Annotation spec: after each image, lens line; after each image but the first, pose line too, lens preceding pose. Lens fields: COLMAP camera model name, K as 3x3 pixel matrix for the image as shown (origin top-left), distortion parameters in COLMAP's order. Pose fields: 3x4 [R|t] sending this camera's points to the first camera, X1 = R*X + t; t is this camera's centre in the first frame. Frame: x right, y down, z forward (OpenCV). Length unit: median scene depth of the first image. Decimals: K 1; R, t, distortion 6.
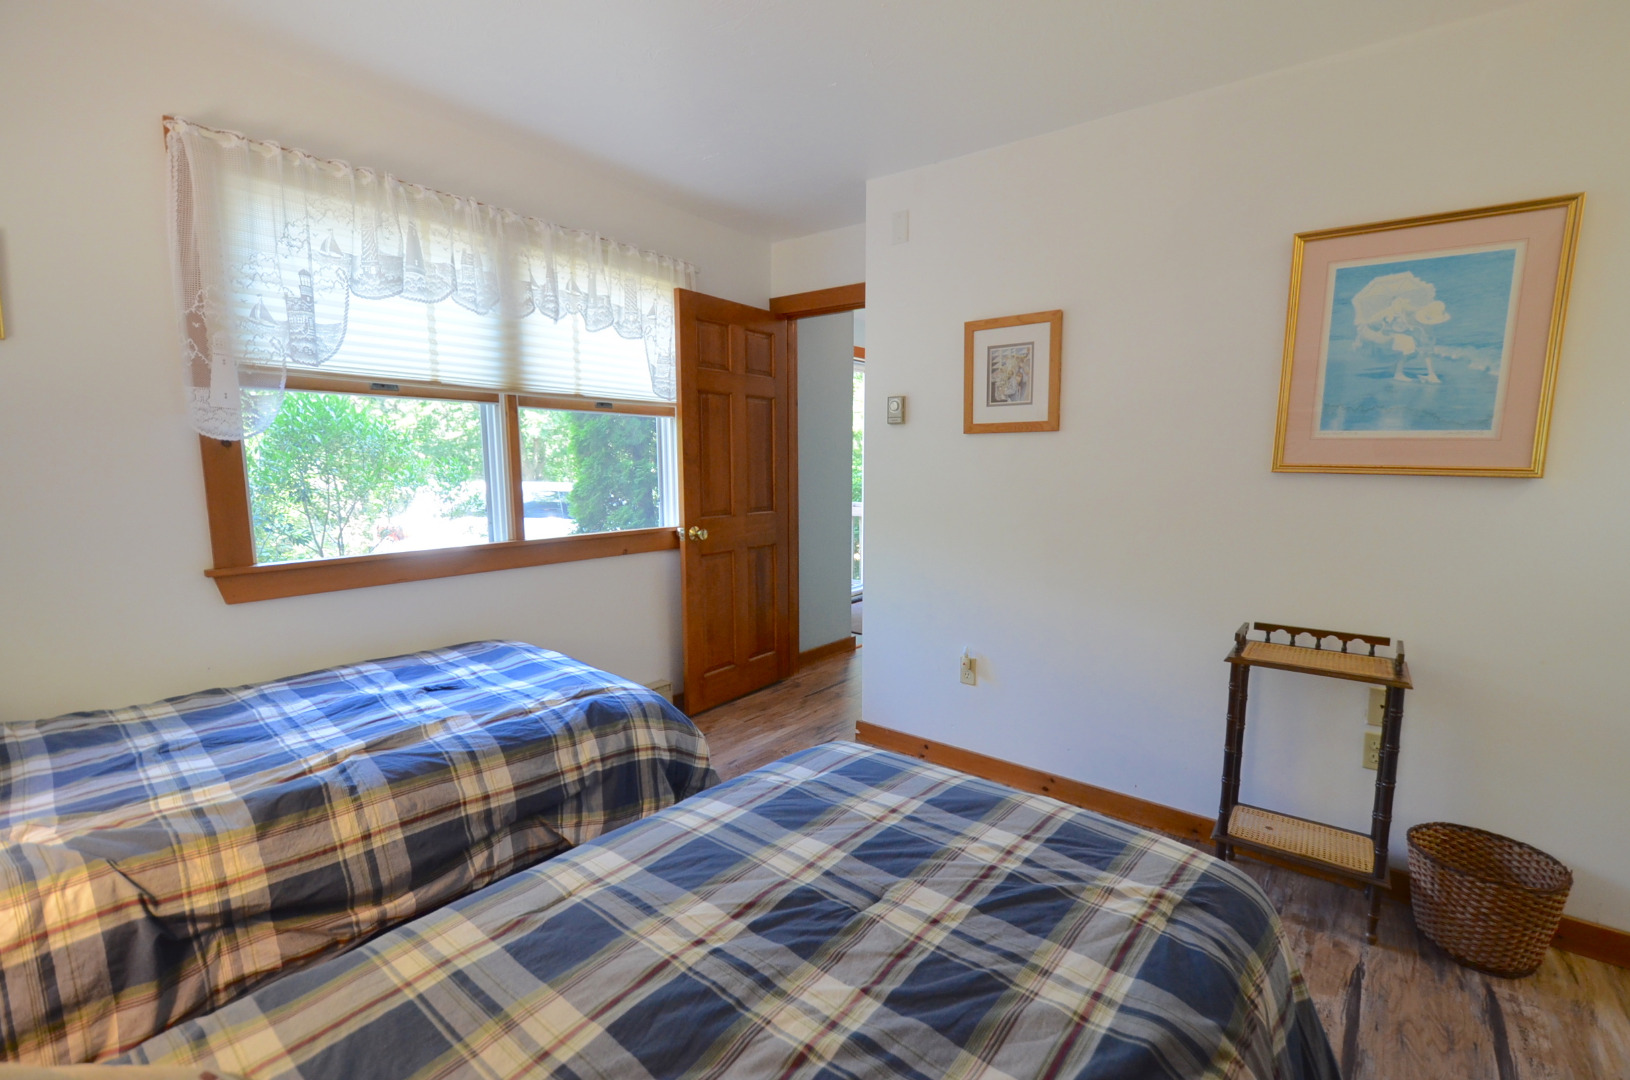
lens RADIAL K [[705.7, 0, 858.0], [0, 705.7, 551.3], [0, 0, 1]] dist [-0.001615, 0.000127]
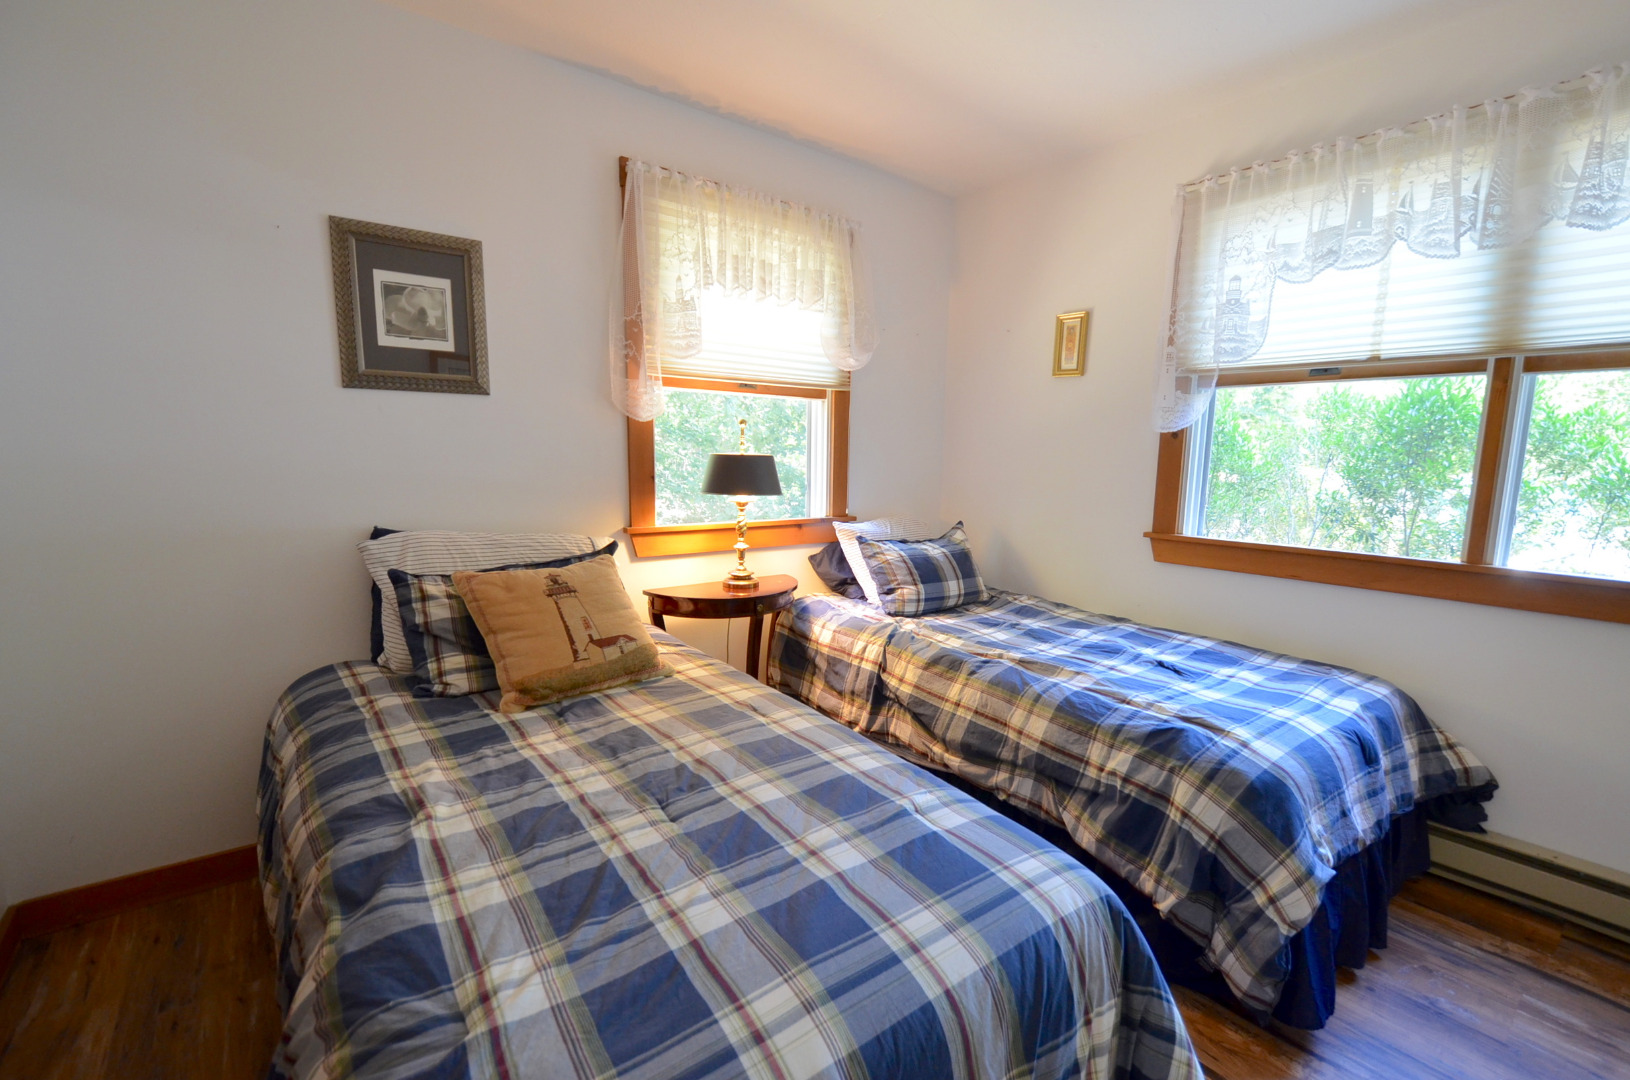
lens RADIAL K [[705.7, 0, 817.9], [0, 705.7, 547.0], [0, 0, 1]] dist [-0.001615, 0.000127]
pose [[-0.270050, 0.118780, -0.955492, 0.546343], [-0.148199, 0.975409, 0.163141, -0.074169], [0.951373, 0.185659, -0.245806, 0.799200]]
